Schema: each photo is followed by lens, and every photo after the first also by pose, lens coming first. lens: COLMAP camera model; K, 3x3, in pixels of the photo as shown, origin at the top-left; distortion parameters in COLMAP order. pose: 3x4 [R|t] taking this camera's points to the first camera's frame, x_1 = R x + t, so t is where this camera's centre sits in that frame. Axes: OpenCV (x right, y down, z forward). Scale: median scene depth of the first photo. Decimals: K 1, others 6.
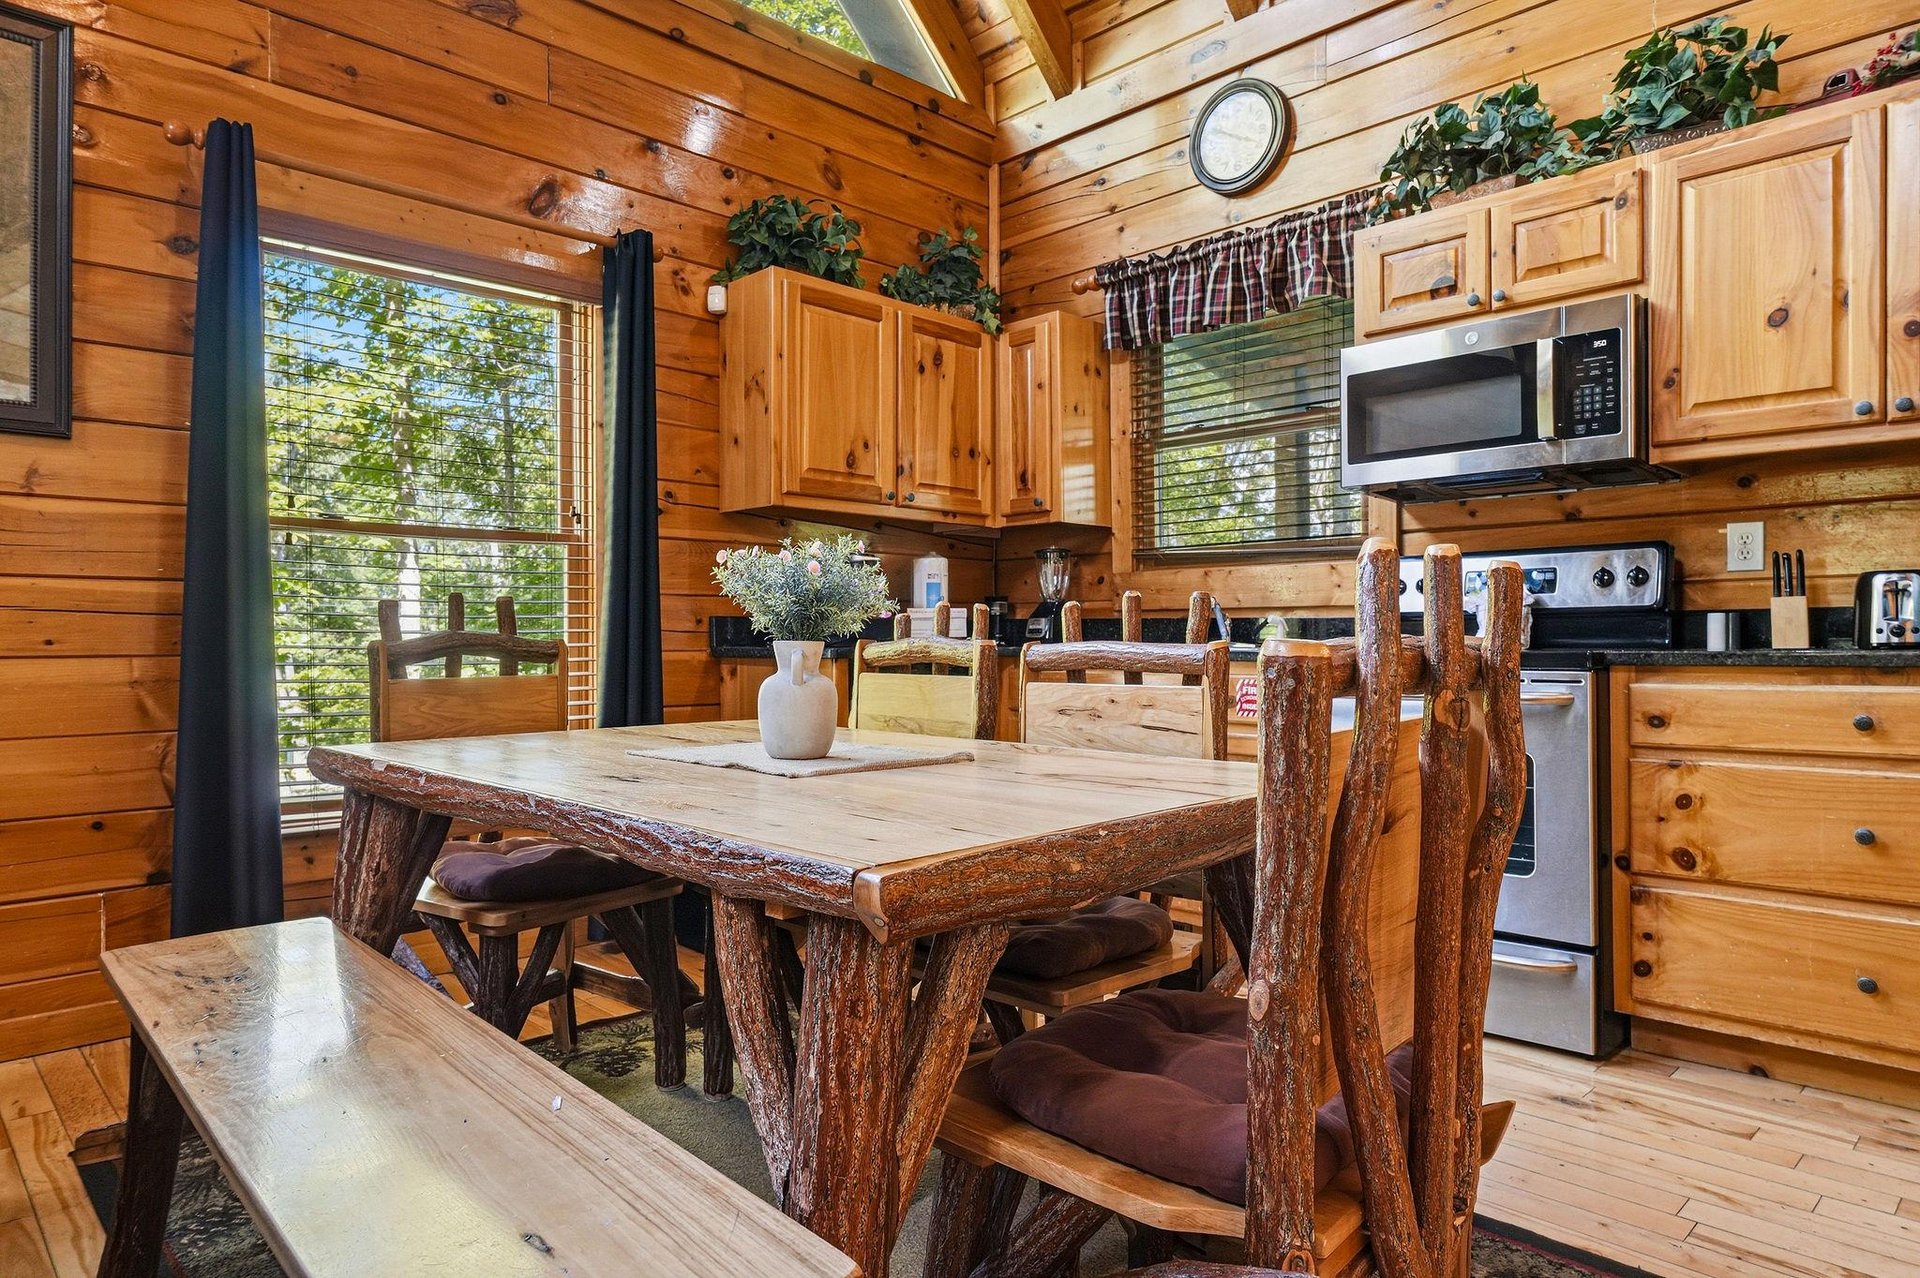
lens RADIAL K [[1157.8, 0, 963.2], [0, 1157.8, 639.2], [0, 0, 1]] dist [0.010003, 0.000010]
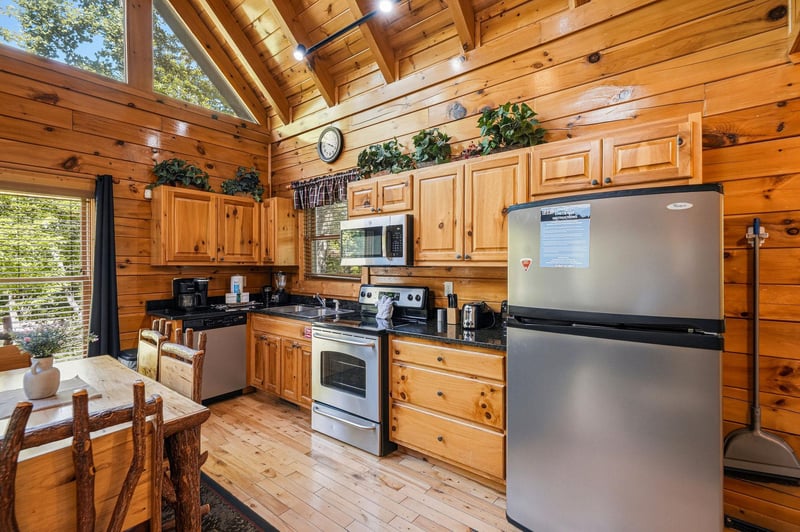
lens RADIAL K [[368.5, 0, 398.6], [0, 368.5, 264.8], [0, 0, 1]] dist [0.000134, 0.000979]
pose [[0.993219, -0.000125, 0.116255, 0.314678], [-0.000188, 0.999996, 0.002688, -0.114886], [-0.116254, -0.002692, 0.993216, -0.011736]]
